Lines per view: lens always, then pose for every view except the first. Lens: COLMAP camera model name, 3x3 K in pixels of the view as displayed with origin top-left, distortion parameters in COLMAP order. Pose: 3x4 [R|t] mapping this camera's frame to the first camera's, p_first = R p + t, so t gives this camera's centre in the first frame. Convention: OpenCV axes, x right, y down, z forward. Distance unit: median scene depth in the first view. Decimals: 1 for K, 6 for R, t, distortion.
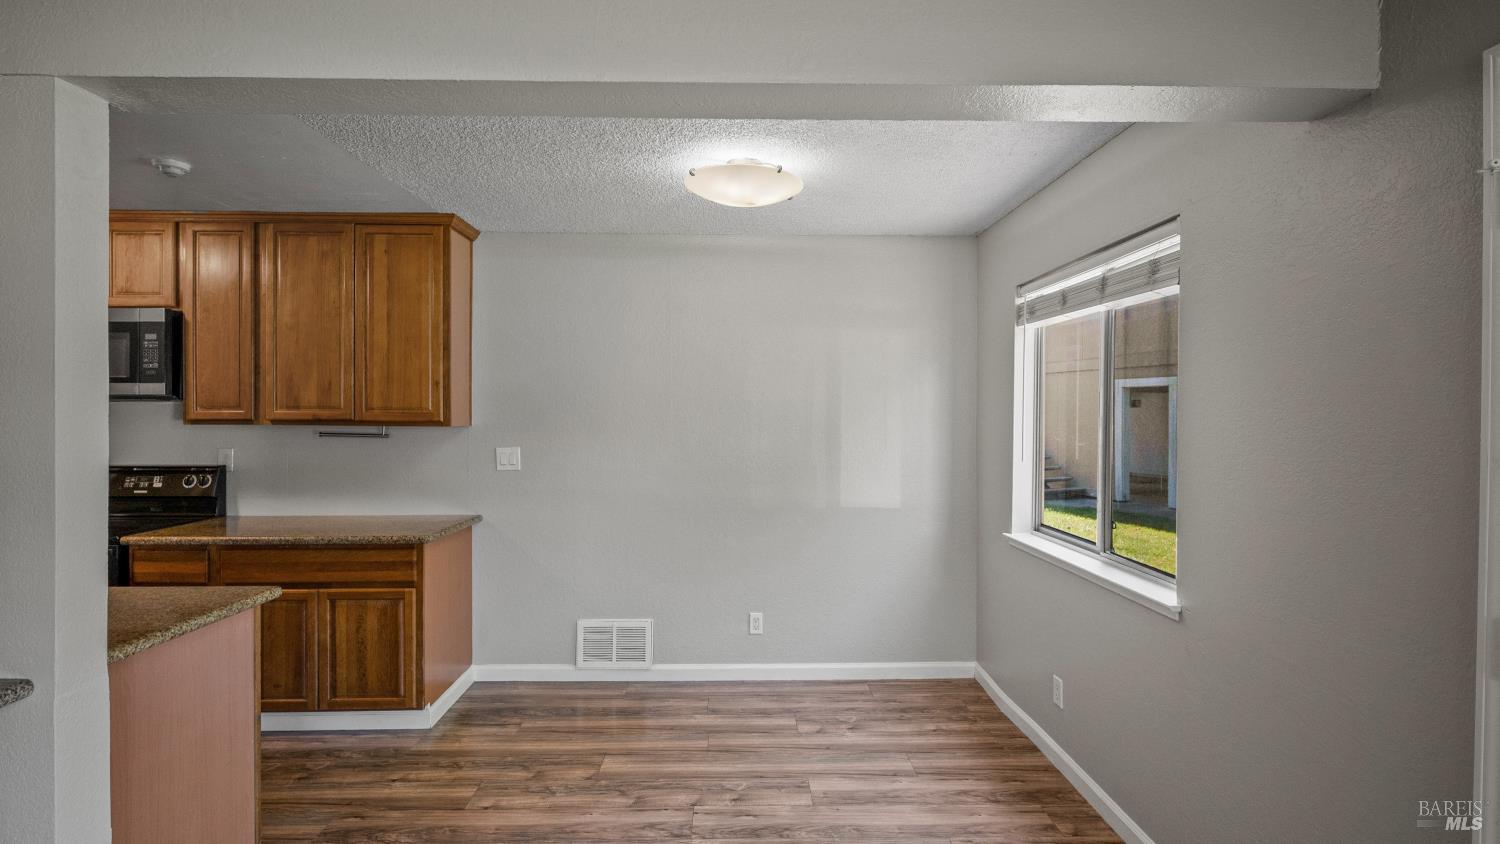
lens RADIAL K [[688.5, 0, 741.0], [0, 688.5, 421.9], [0, 0, 1]] dist [0.008159, -0.004688]
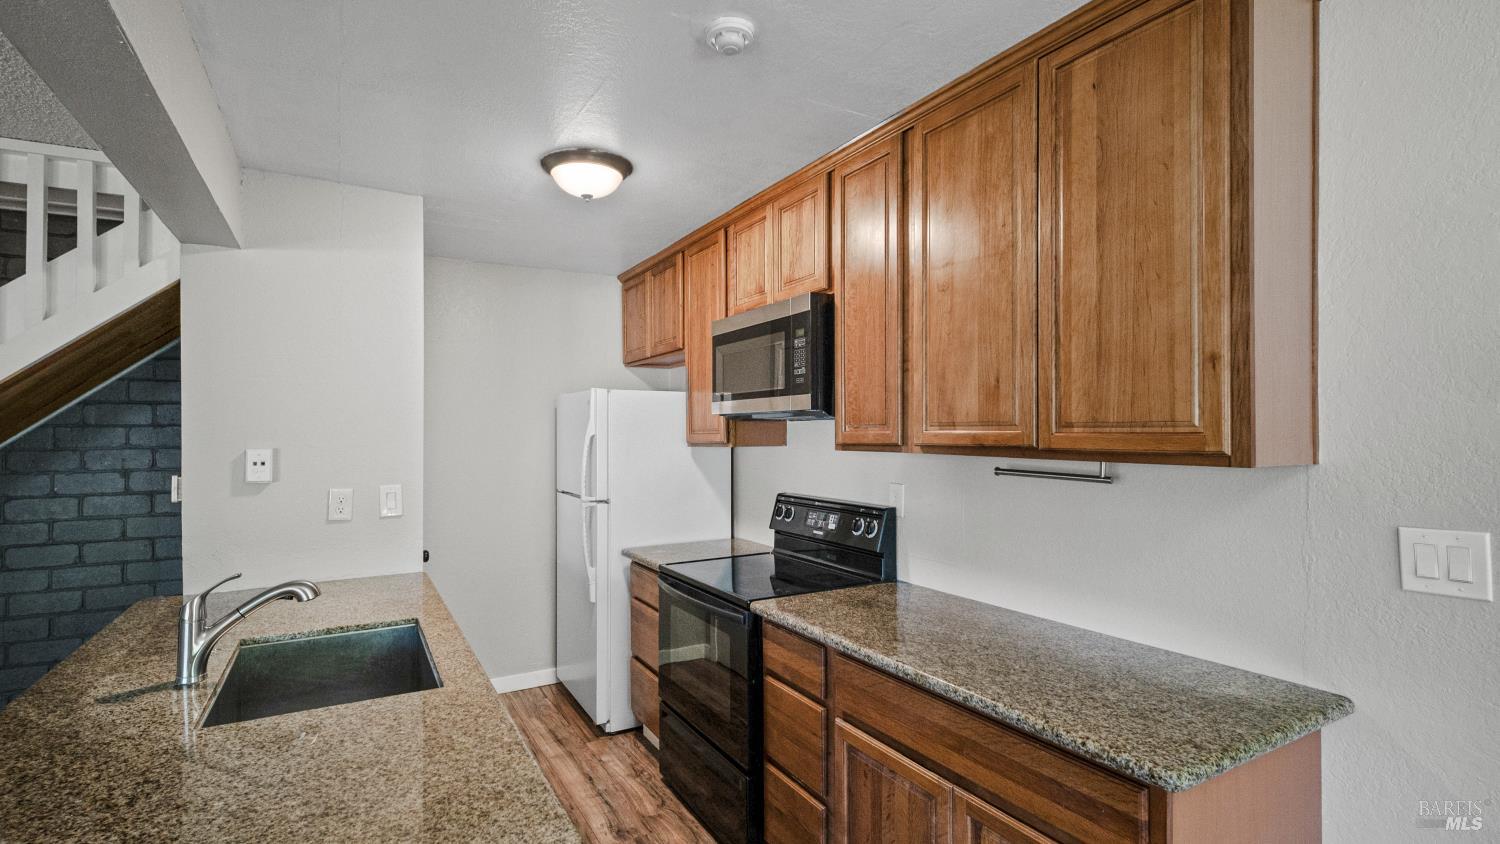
lens RADIAL K [[688.5, 0, 753.0], [0, 688.5, 428.3], [0, 0, 1]] dist [0.008159, -0.004688]
pose [[0.496767, -0.009370, -0.867833, -0.226745], [-0.004024, 0.999906, -0.013099, -0.009503], [0.867874, 0.010000, 0.496683, 0.570147]]
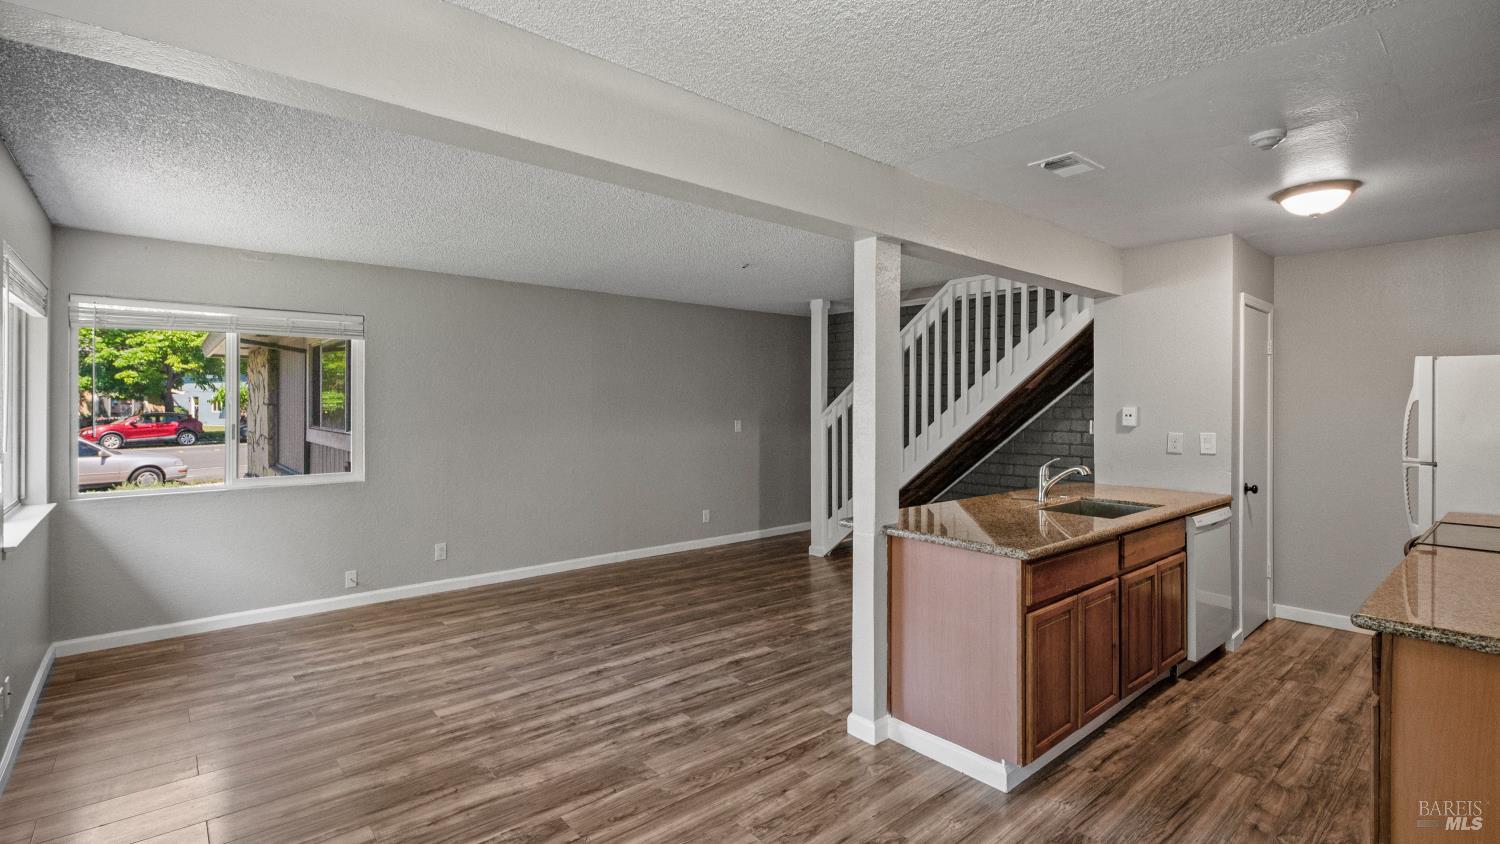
lens RADIAL K [[688.5, 0, 740.5], [0, 688.5, 401.2], [0, 0, 1]] dist [0.008159, -0.004688]
pose [[-0.770292, -0.004994, -0.637672, 0.261345], [-0.010333, 0.999936, 0.004651, -0.005140], [0.637608, 0.010172, -0.770294, 1.011713]]
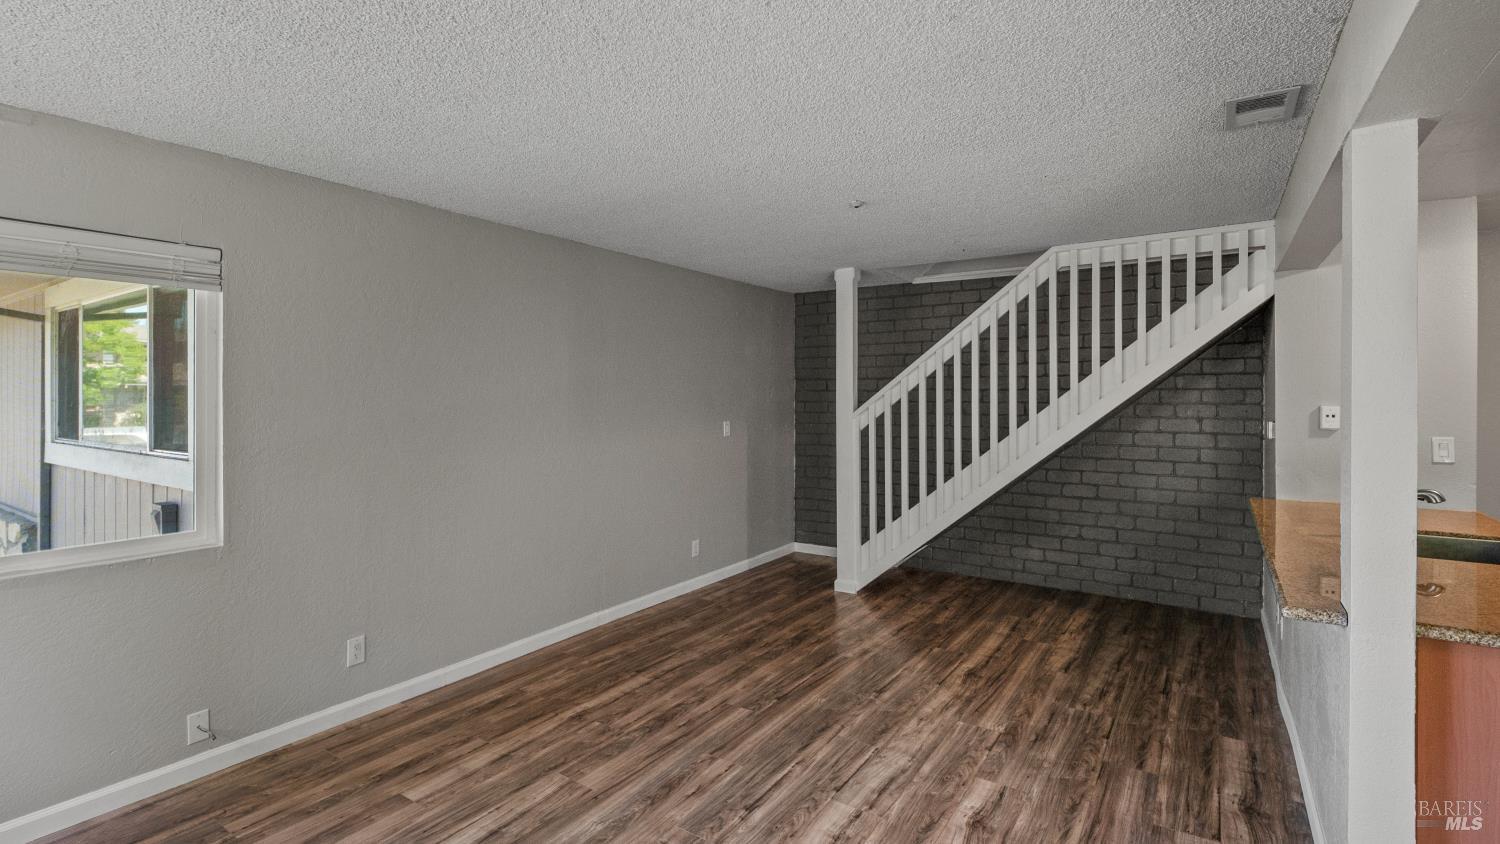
lens RADIAL K [[688.5, 0, 731.0], [0, 688.5, 394.2], [0, 0, 1]] dist [0.008159, -0.004688]
pose [[-0.575266, -0.001291, -0.817965, 0.263376], [-0.009670, 0.999940, 0.005223, -0.009587], [0.817909, 0.010915, -0.575244, 0.337182]]
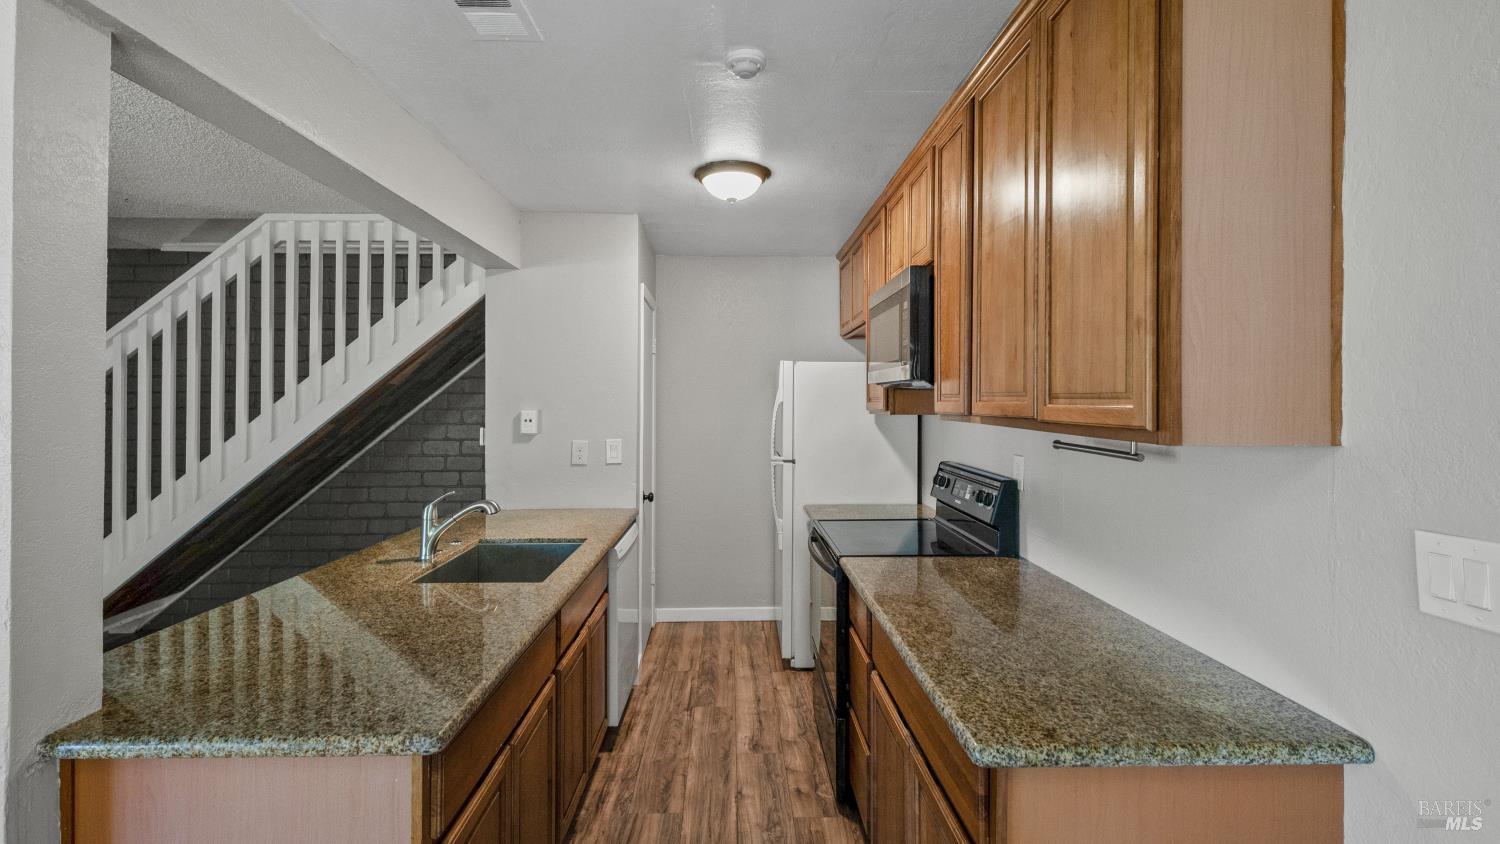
lens RADIAL K [[688.5, 0, 763.9], [0, 688.5, 396.5], [0, 0, 1]] dist [0.008159, -0.004688]
pose [[0.032363, -0.005952, -0.999458, -0.084028], [-0.012568, 0.999901, -0.006361, -0.013608], [0.999397, 0.012768, 0.032285, 0.797378]]
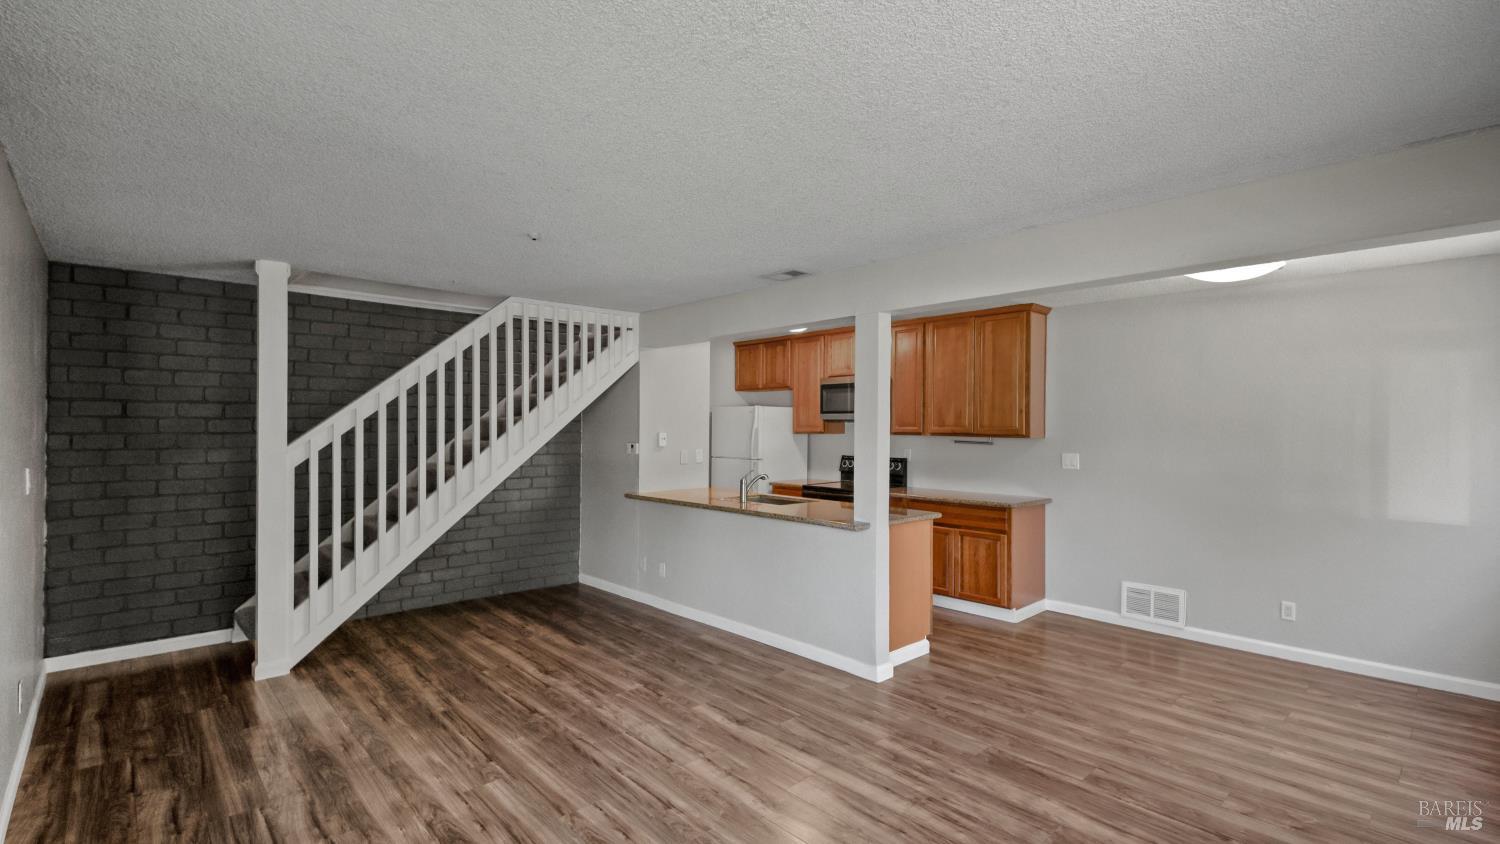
lens RADIAL K [[688.5, 0, 747.5], [0, 688.5, 416.7], [0, 0, 1]] dist [0.008159, -0.004688]
pose [[0.677320, -0.007661, -0.735649, 0.300834], [-0.013771, 0.999639, -0.023089, 0.002837], [0.735560, 0.025769, 0.676970, -0.540792]]
